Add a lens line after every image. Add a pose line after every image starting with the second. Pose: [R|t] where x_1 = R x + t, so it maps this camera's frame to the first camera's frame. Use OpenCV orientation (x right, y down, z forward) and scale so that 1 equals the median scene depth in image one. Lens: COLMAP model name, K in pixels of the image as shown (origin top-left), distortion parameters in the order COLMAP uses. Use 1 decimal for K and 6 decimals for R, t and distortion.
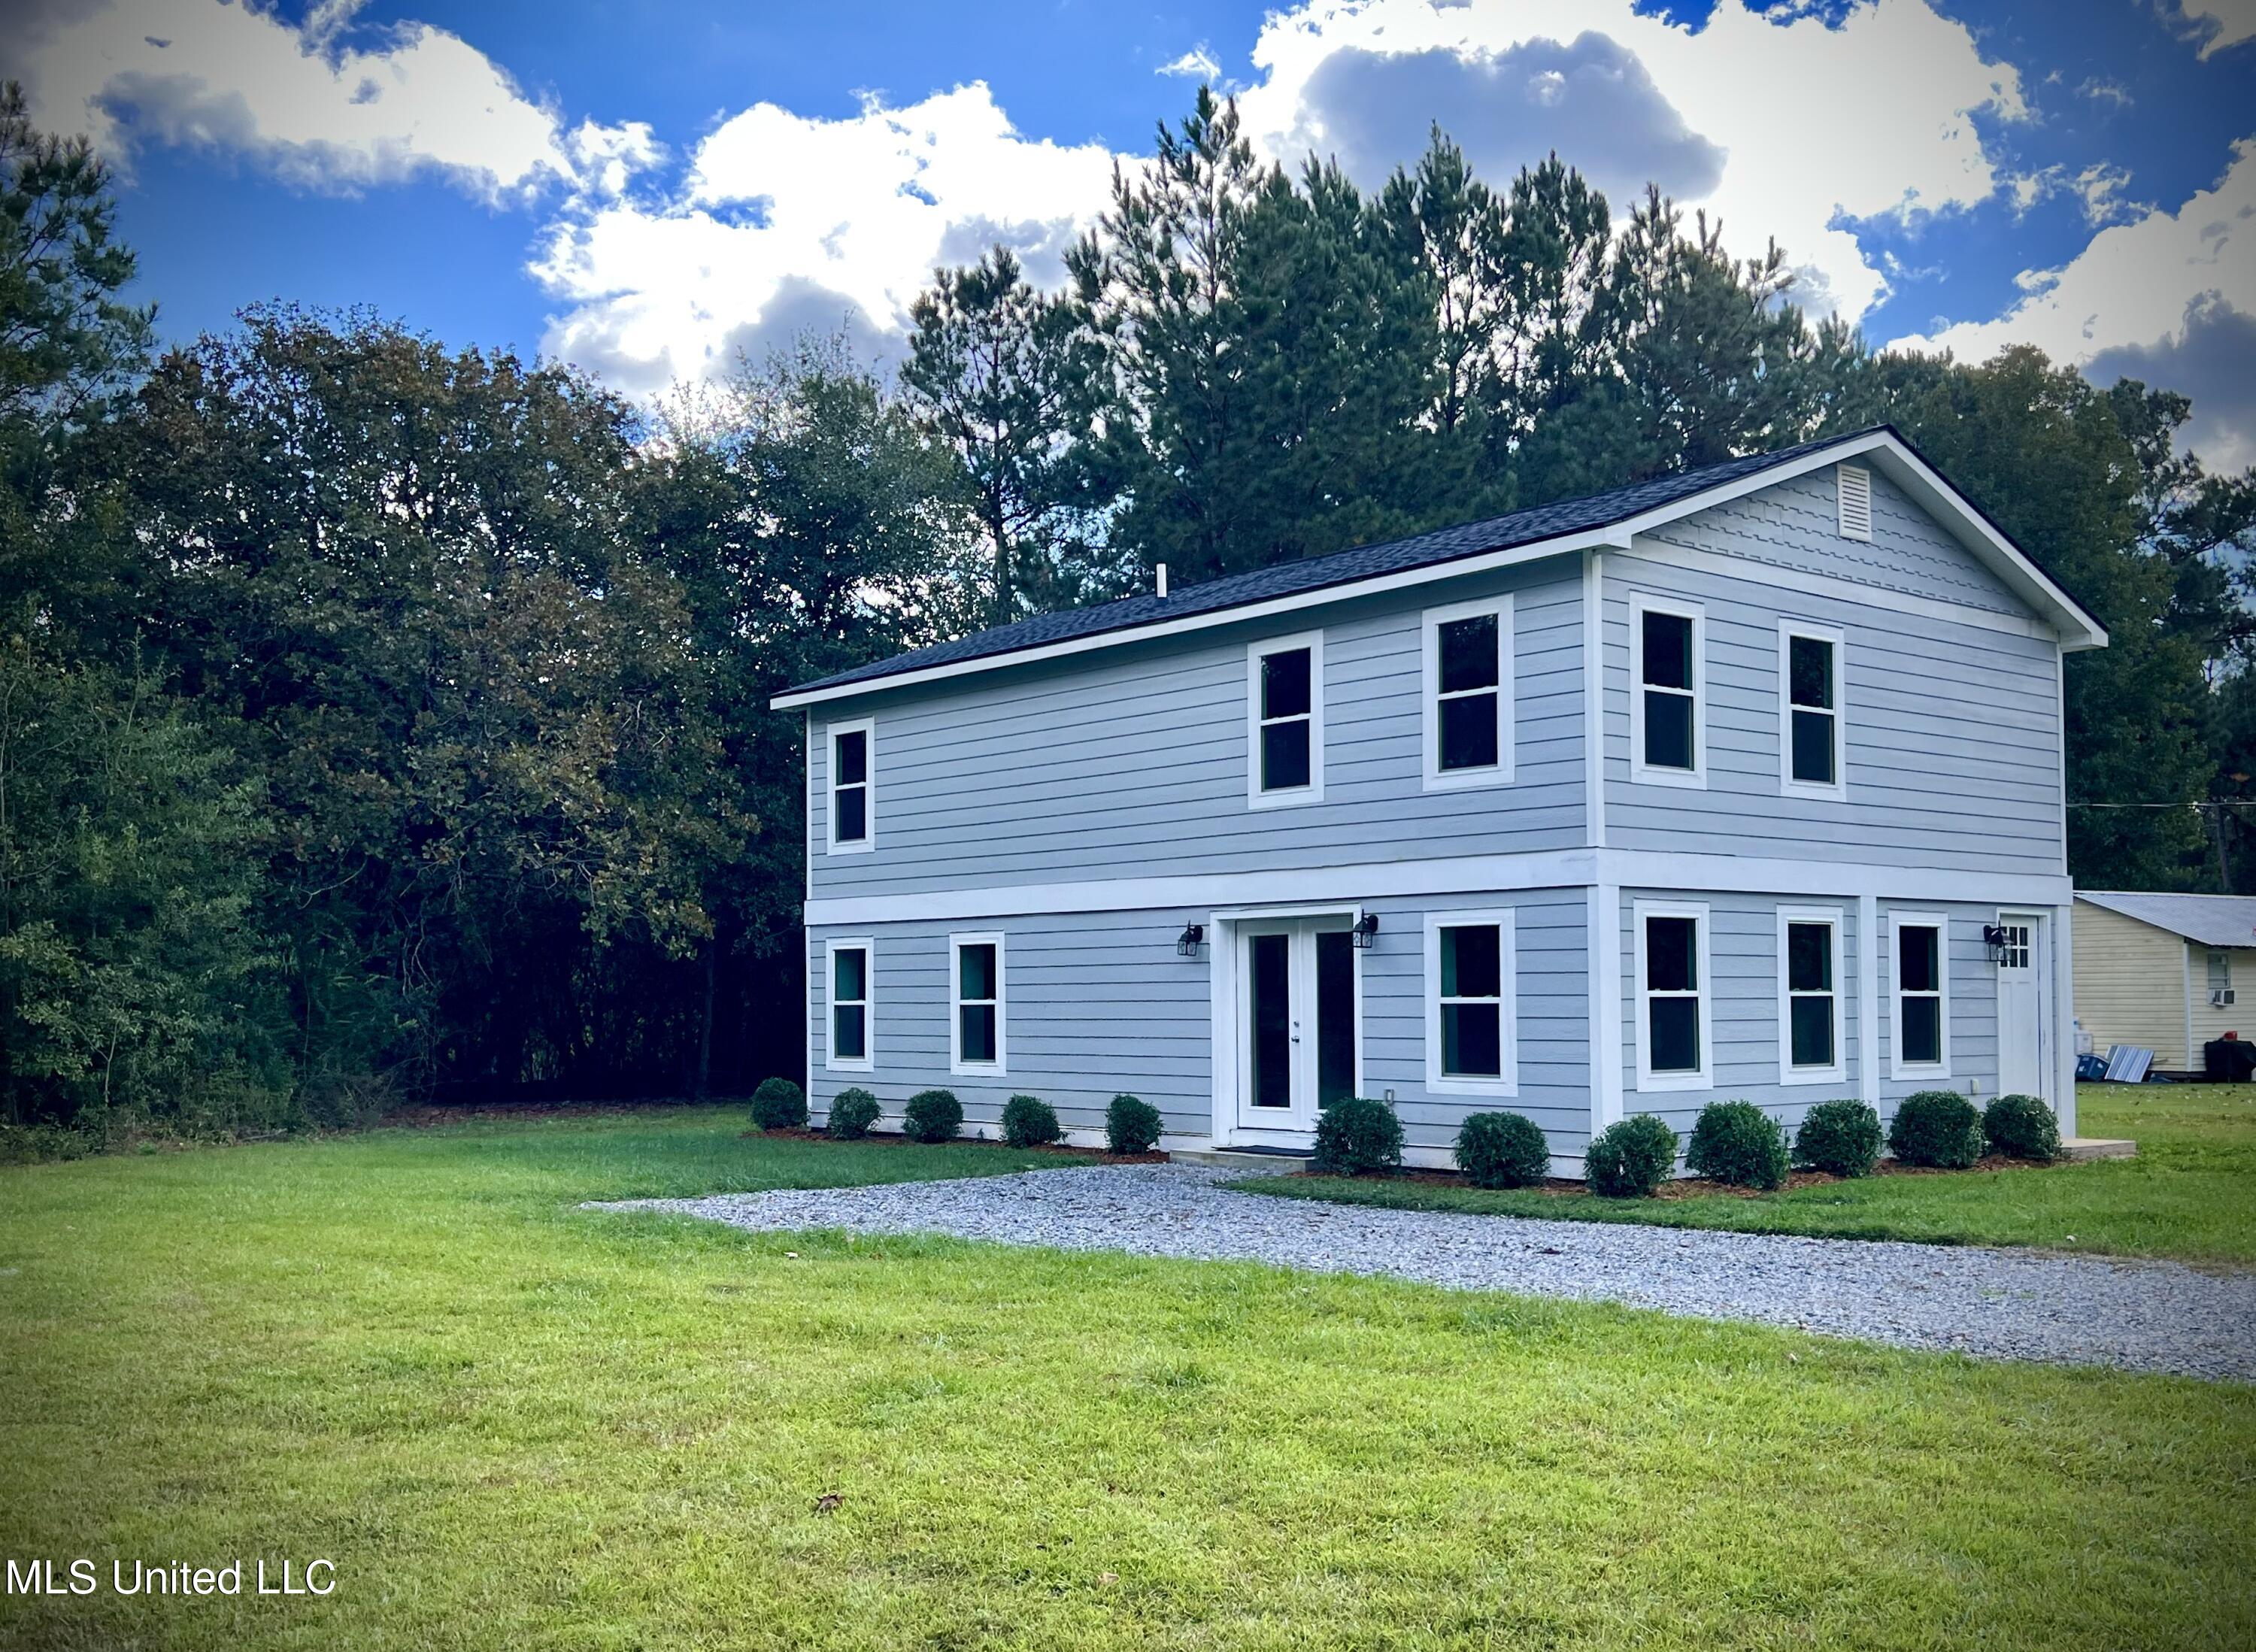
lens RADIAL K [[2282.6, 0, 1128.0], [0, 2282.6, 826.0], [0, 0, 1]] dist [0.080981, -0.000368]
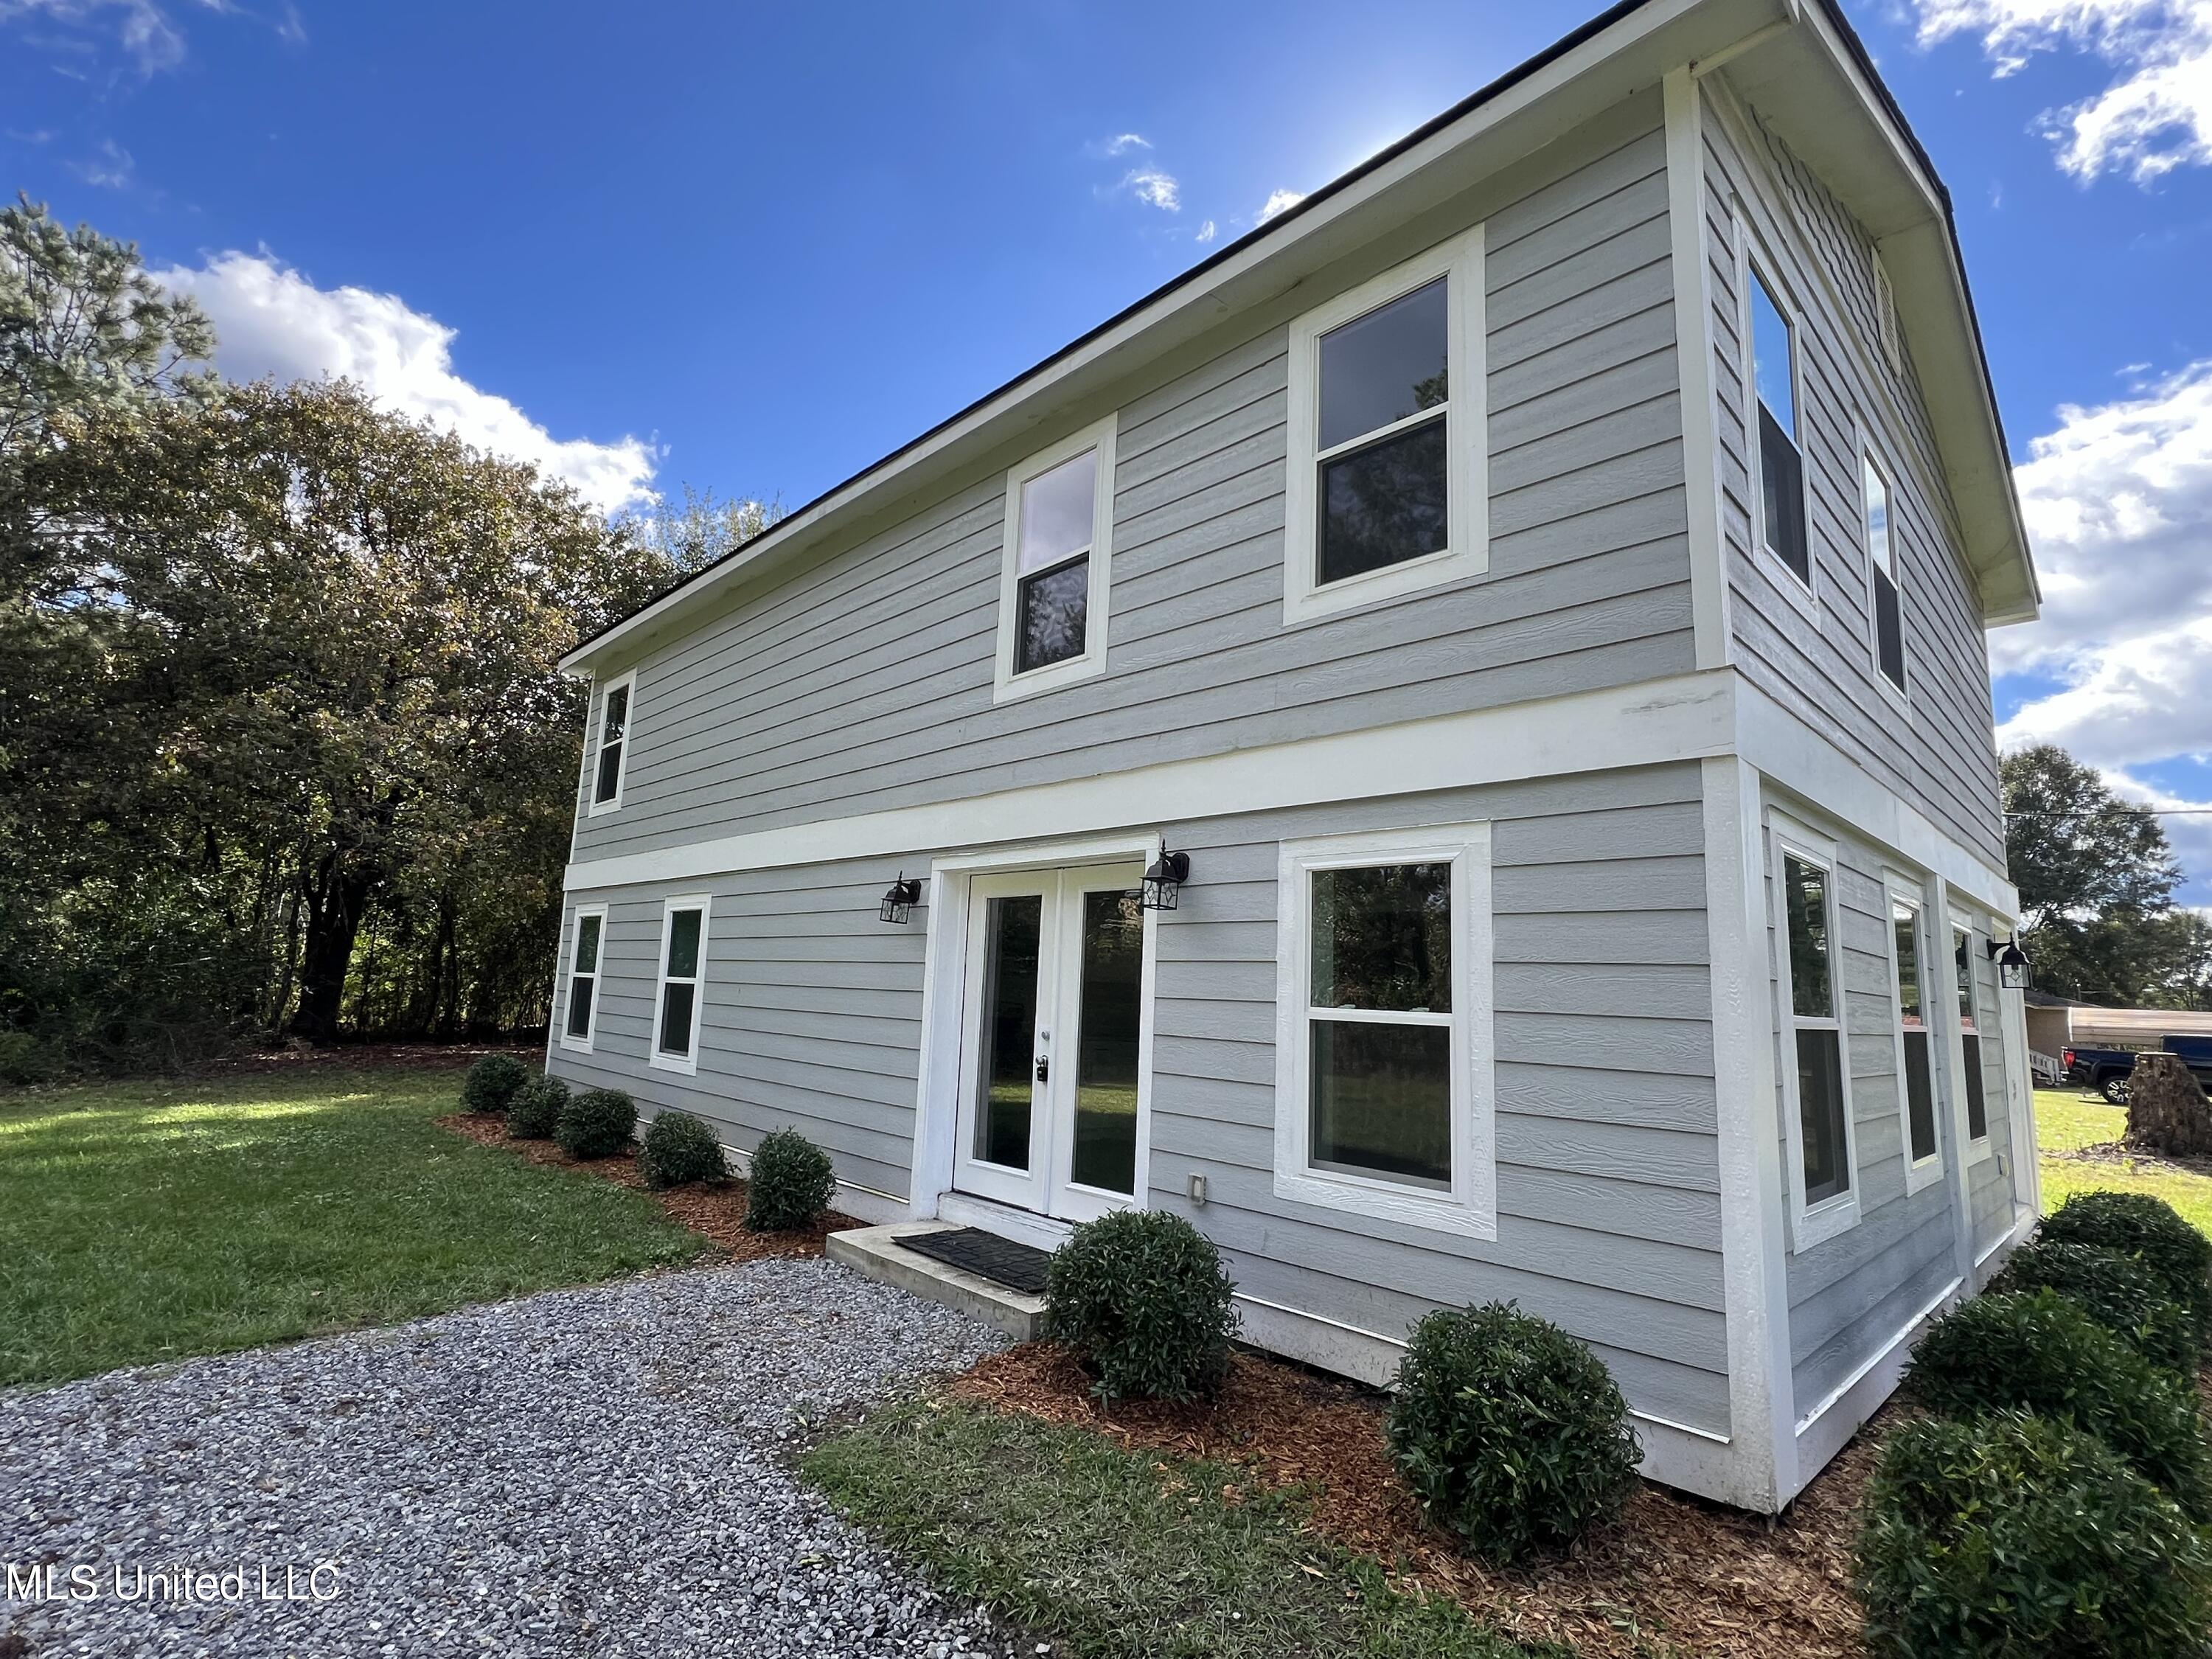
lens RADIAL K [[1055.1, 0, 1106.0], [0, 1055.1, 829.5], [0, 0, 1]] dist [-0.000334, 0.000006]
pose [[0.995810, 0.059467, 0.069476, 0.065989], [-0.053899, 0.995381, -0.079441, 0.051457], [-0.073879, 0.075363, 0.994416, 0.695048]]
